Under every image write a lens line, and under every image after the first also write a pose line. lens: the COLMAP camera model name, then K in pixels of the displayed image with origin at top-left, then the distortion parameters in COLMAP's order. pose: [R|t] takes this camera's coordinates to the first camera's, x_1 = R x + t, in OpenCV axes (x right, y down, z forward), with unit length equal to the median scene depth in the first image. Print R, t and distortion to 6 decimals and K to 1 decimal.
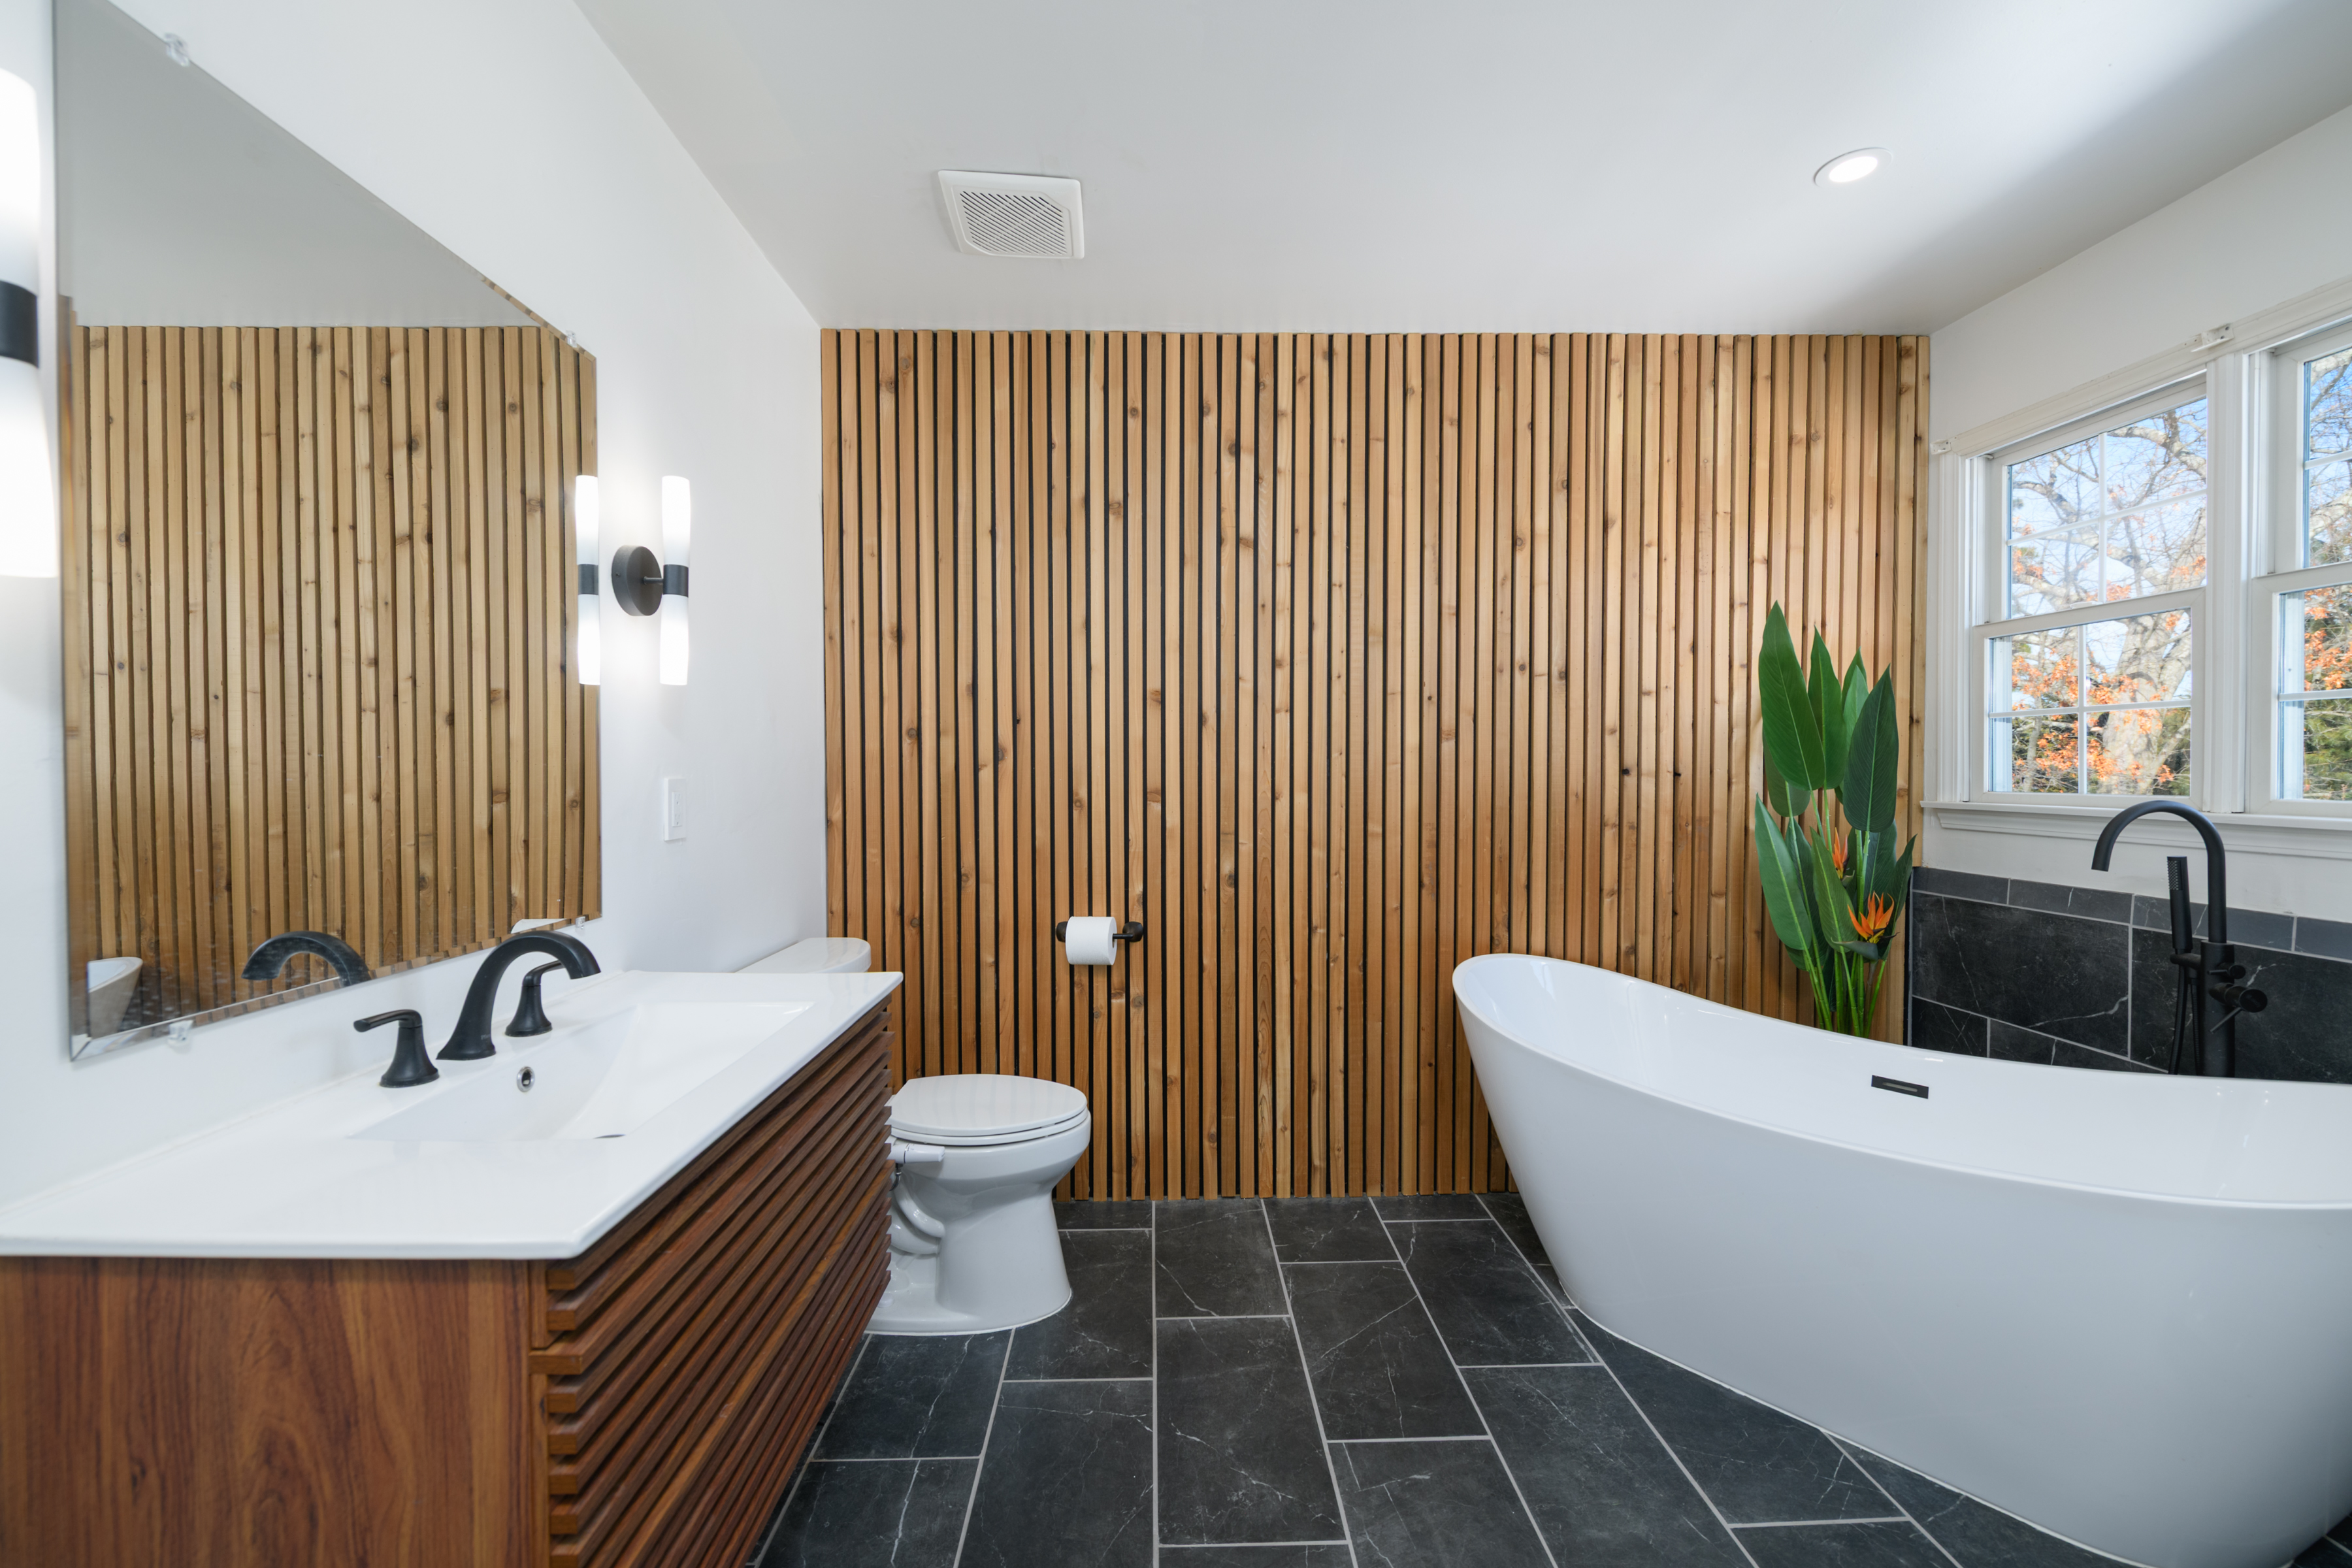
lens RADIAL K [[933.1, 0, 1178.3], [0, 933.1, 778.4], [0, 0, 1]] dist [0.000888, -0.002895]
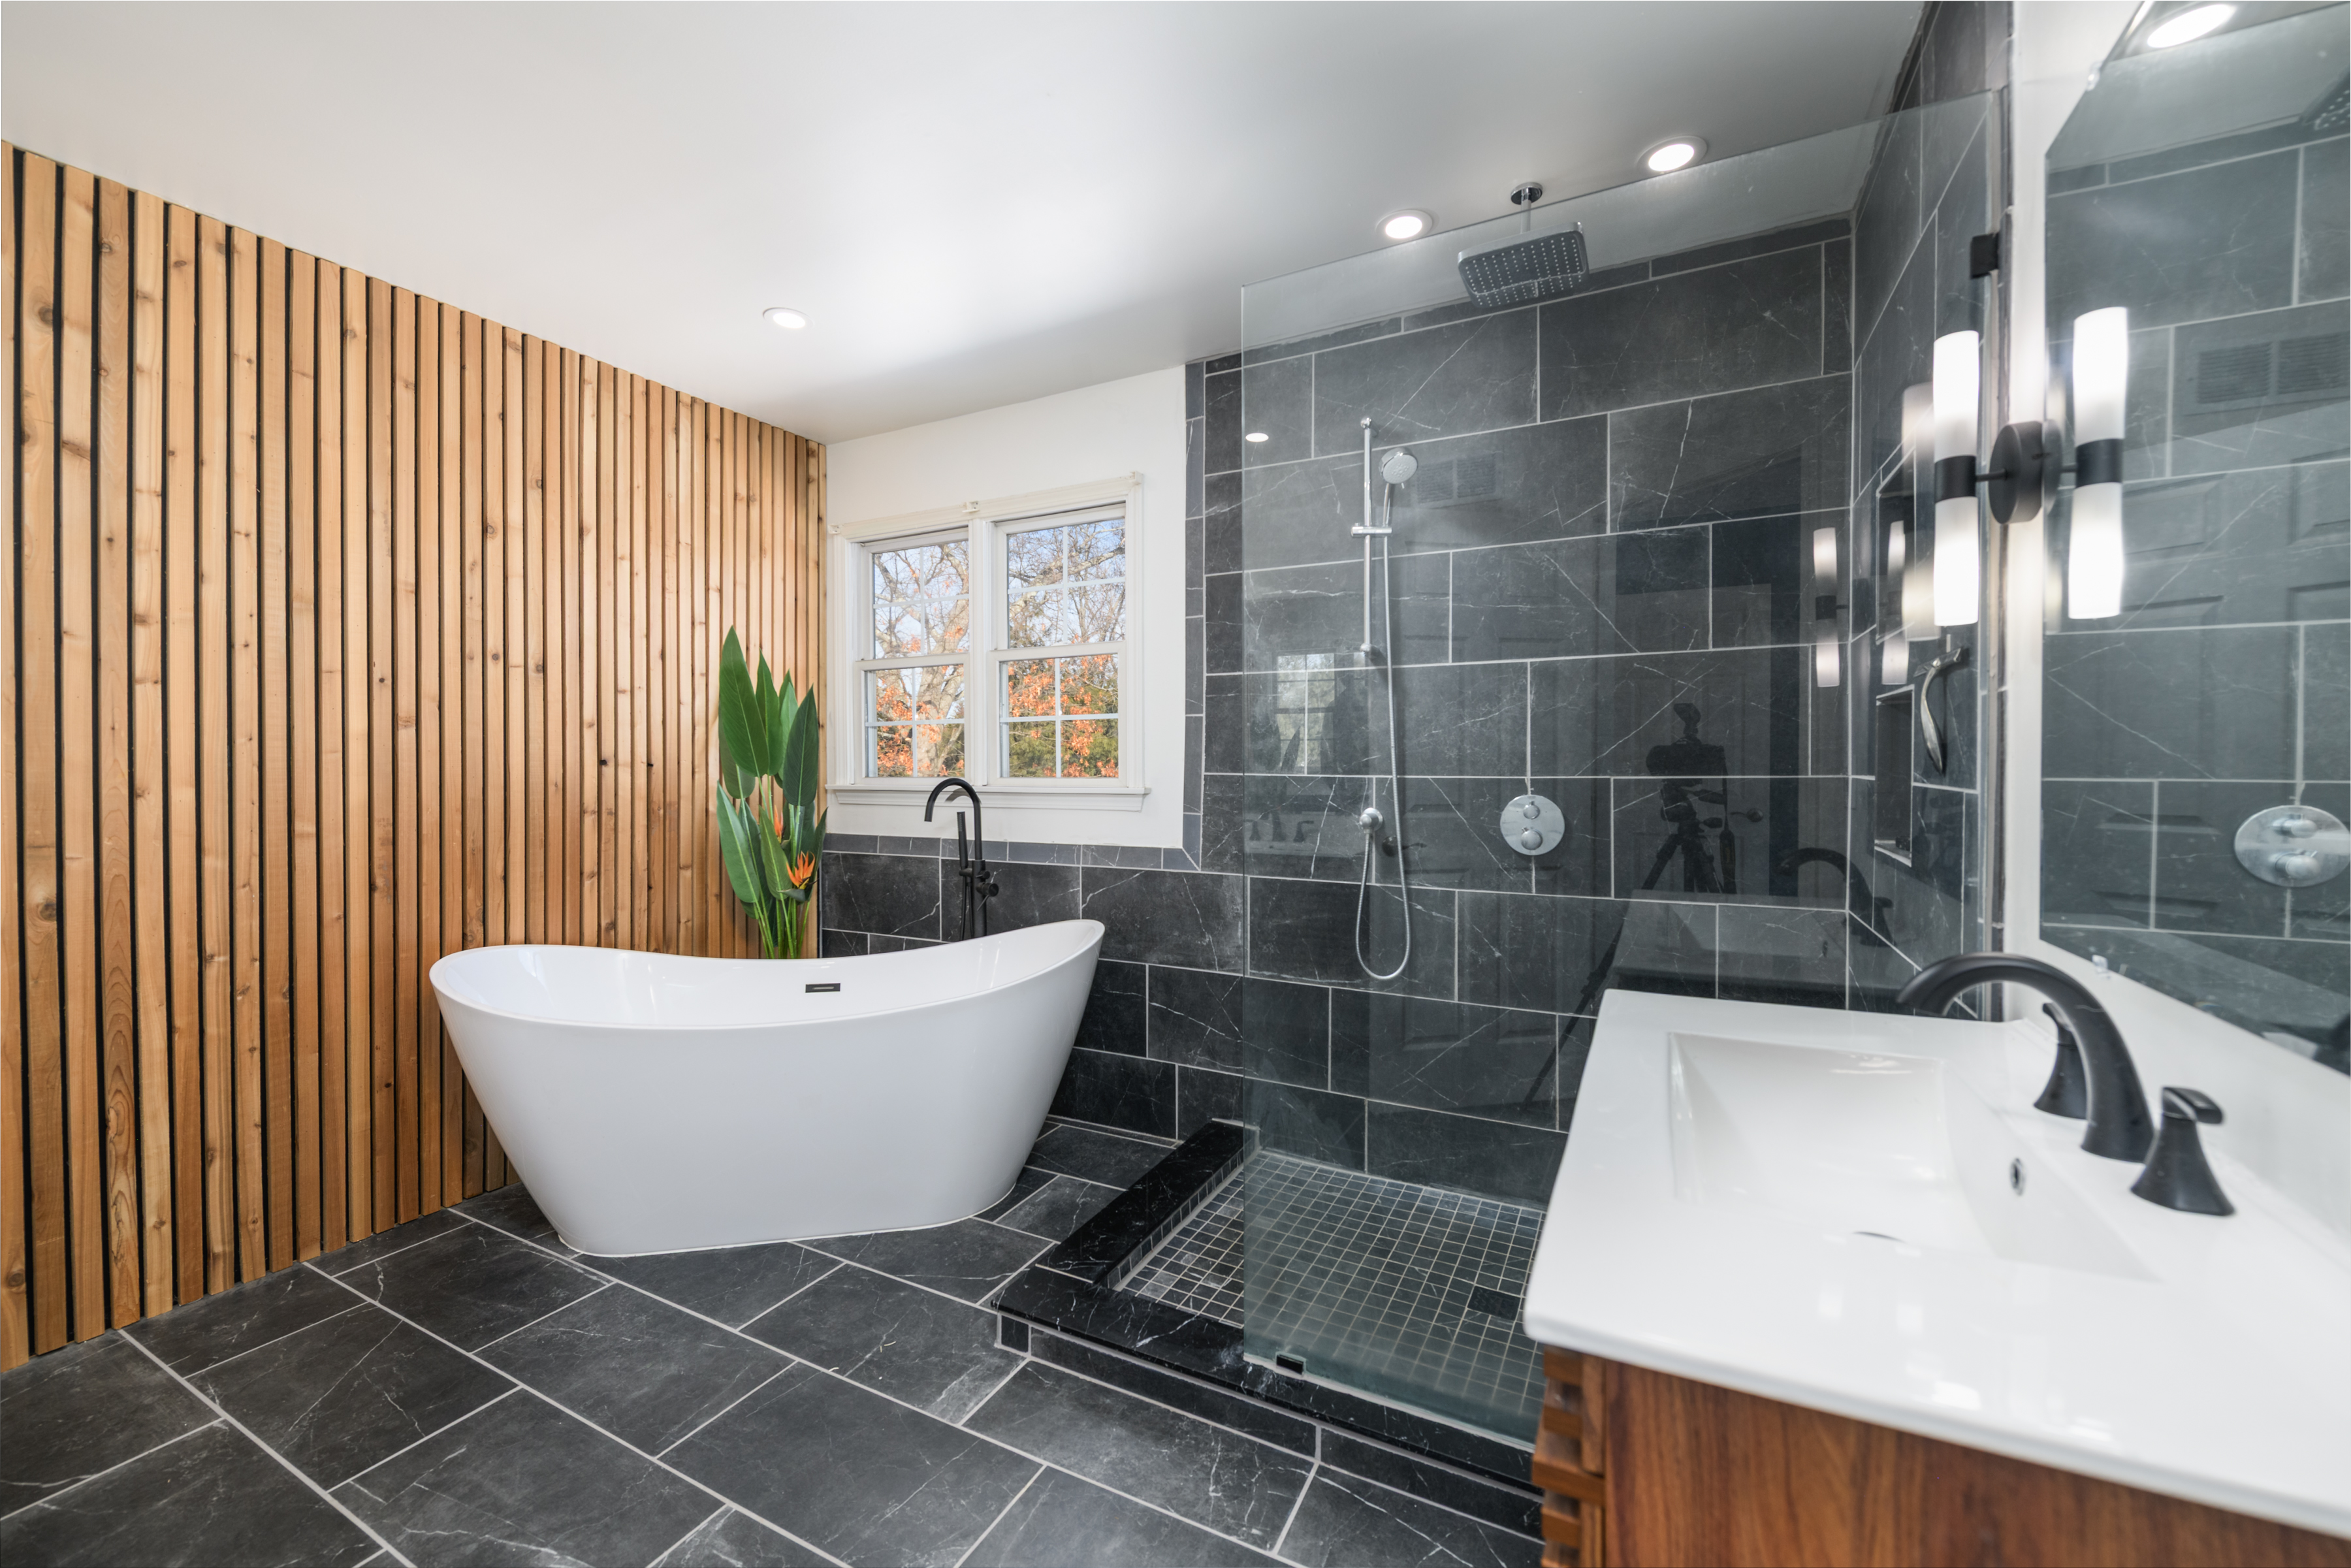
lens RADIAL K [[932.7, 0, 1181.0], [0, 932.7, 776.1], [0, 0, 1]] dist [0.000888, -0.002895]
pose [[0.481530, -0.009167, 0.876382, -0.151303], [0.014068, 0.999897, 0.002729, 0.015449], [-0.876317, 0.011015, 0.481610, -0.115006]]
